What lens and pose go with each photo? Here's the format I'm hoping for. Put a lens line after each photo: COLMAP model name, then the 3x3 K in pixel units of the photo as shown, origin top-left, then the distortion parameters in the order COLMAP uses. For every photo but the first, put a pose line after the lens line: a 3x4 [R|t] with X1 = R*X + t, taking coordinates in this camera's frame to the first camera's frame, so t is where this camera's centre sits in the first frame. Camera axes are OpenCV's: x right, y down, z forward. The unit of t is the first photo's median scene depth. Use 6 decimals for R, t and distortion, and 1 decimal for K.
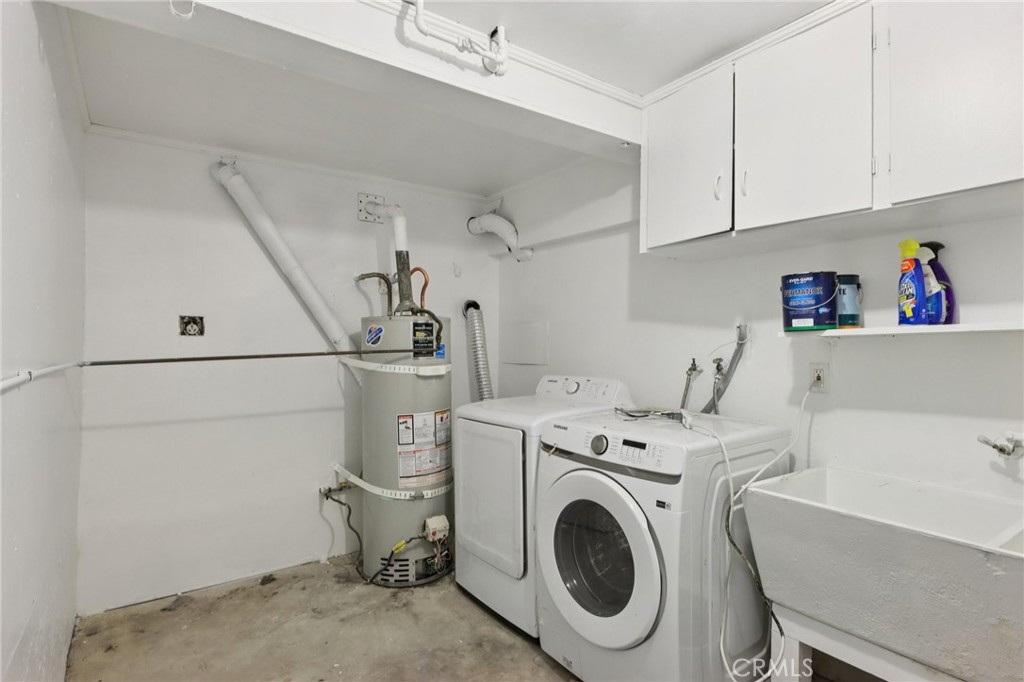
lens RADIAL K [[519.7, 0, 511.7], [0, 519.7, 343.4], [0, 0, 1]] dist [0.011206, -0.001840]
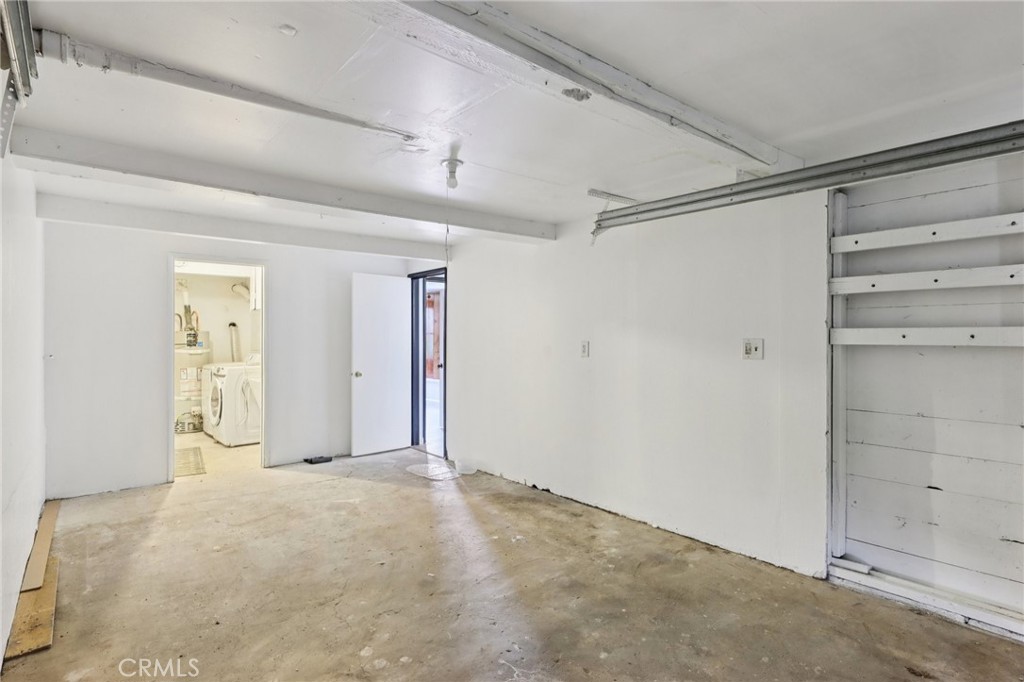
lens RADIAL K [[519.7, 0, 513.2], [0, 519.7, 336.9], [0, 0, 1]] dist [0.011206, -0.001840]
pose [[0.996762, 0.002483, 0.080375, 1.229062], [-0.001711, 0.999952, -0.009666, -0.000213], [-0.080395, 0.009498, 0.996718, -1.753419]]
